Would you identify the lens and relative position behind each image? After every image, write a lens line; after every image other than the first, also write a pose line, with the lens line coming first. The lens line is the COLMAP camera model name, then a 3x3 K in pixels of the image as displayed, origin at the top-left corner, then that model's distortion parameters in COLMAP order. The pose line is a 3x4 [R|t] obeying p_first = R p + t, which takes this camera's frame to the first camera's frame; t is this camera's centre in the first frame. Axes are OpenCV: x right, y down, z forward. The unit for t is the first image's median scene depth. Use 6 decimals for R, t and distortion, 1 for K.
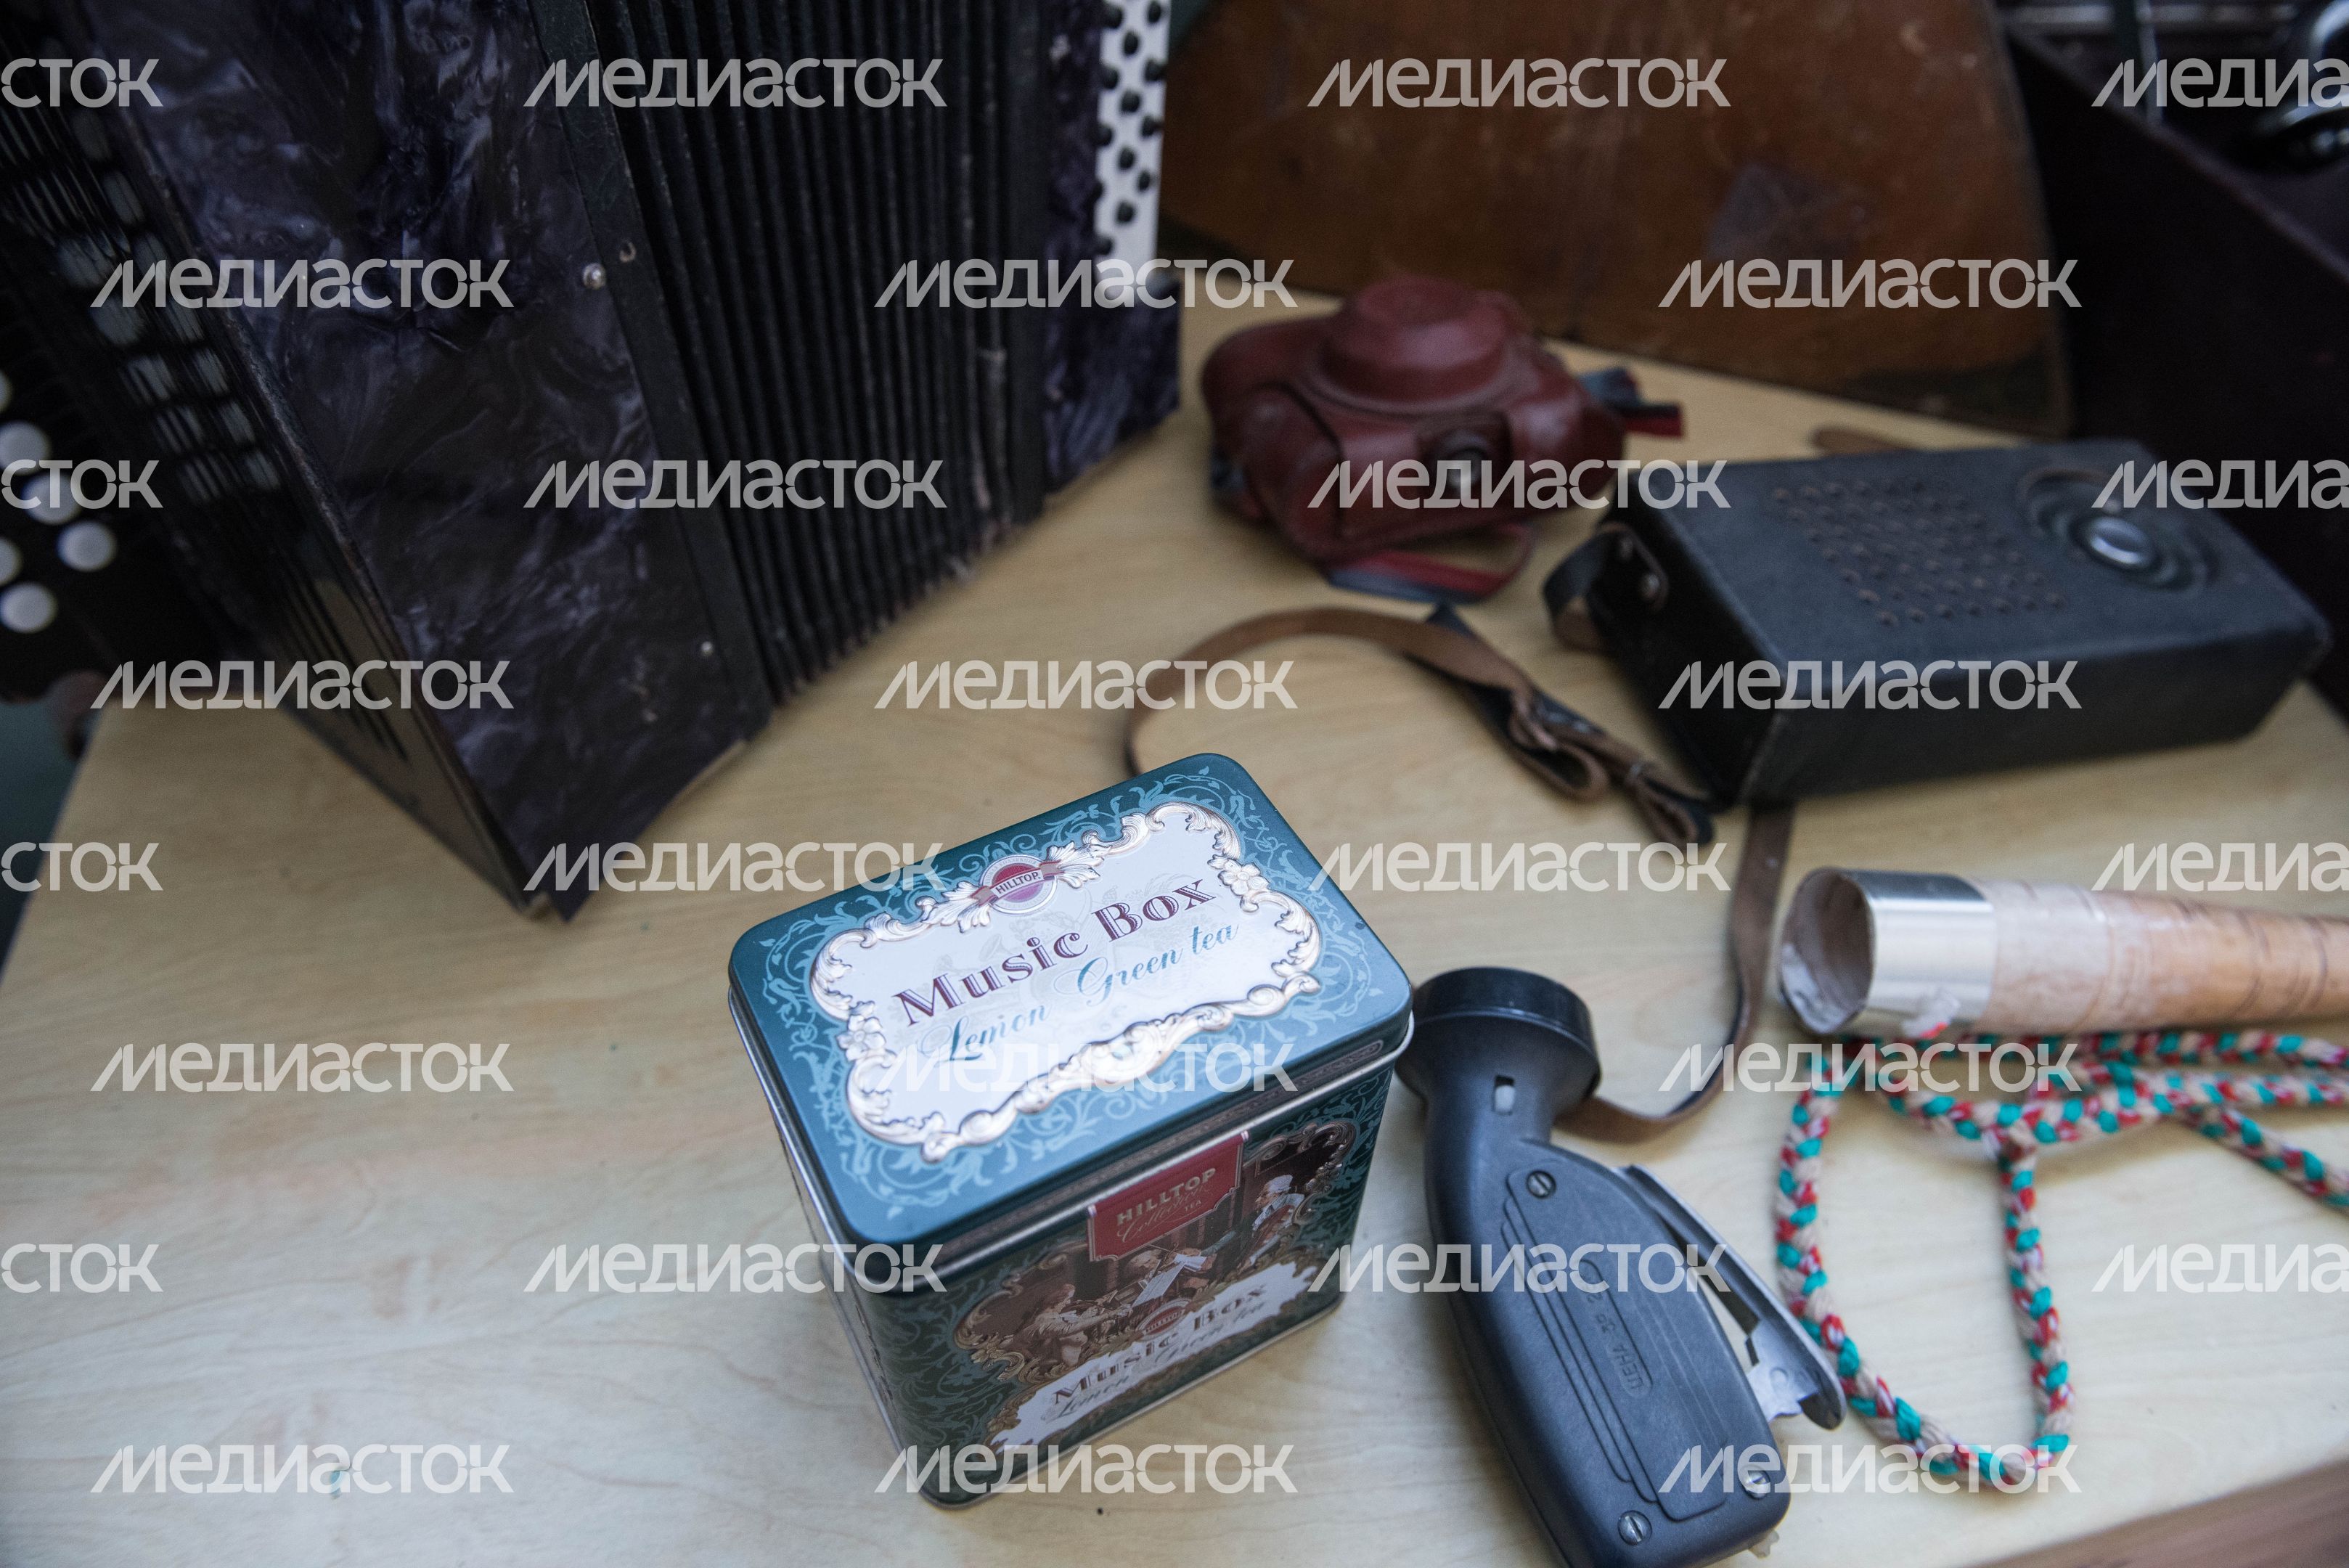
lens RADIAL K [[1639.9, 0, 1177.2], [0, 1639.9, 786.4], [0, 0, 1]] dist [-0.060914, -0.001989]
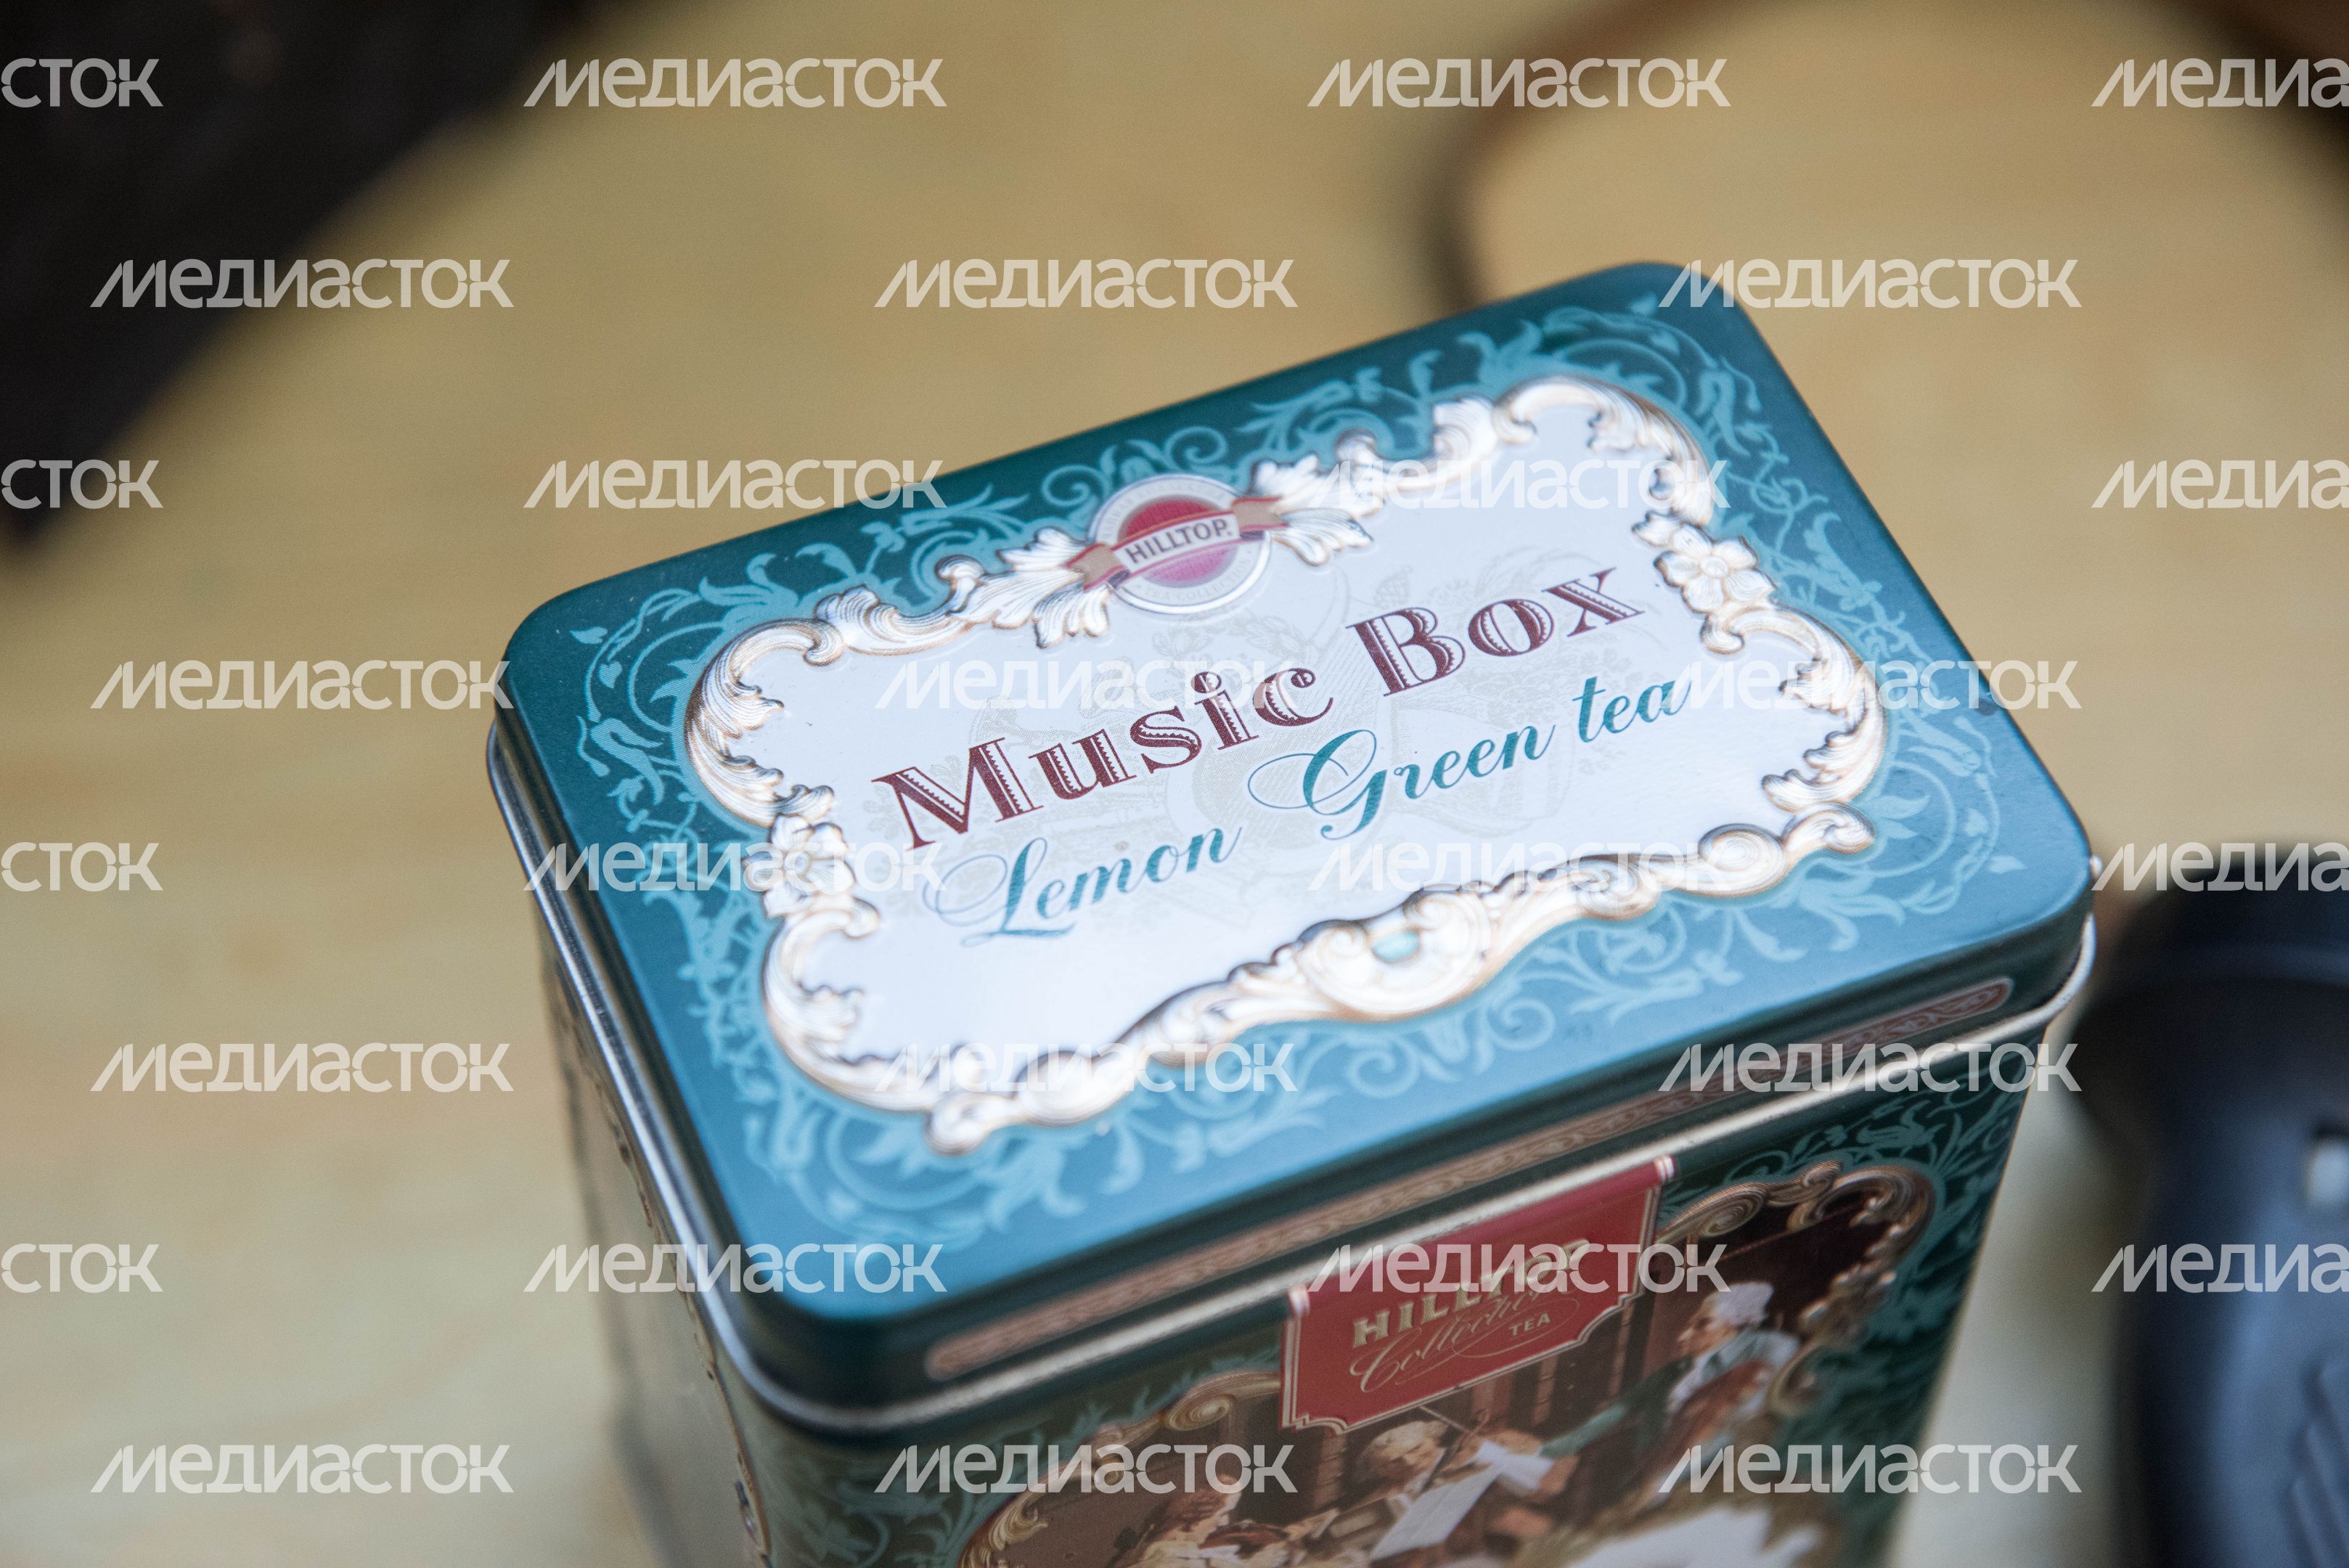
lens RADIAL K [[4609.4, 0, 1172.8], [0, 4609.4, 790.6], [0, 0, 1]] dist [0.123922, 0.000000]
pose [[0.993660, 0.081566, -0.077379, -0.001229], [-0.073123, 0.991643, 0.106290, -0.004064], [0.085402, -0.099958, 0.991320, -0.196037]]
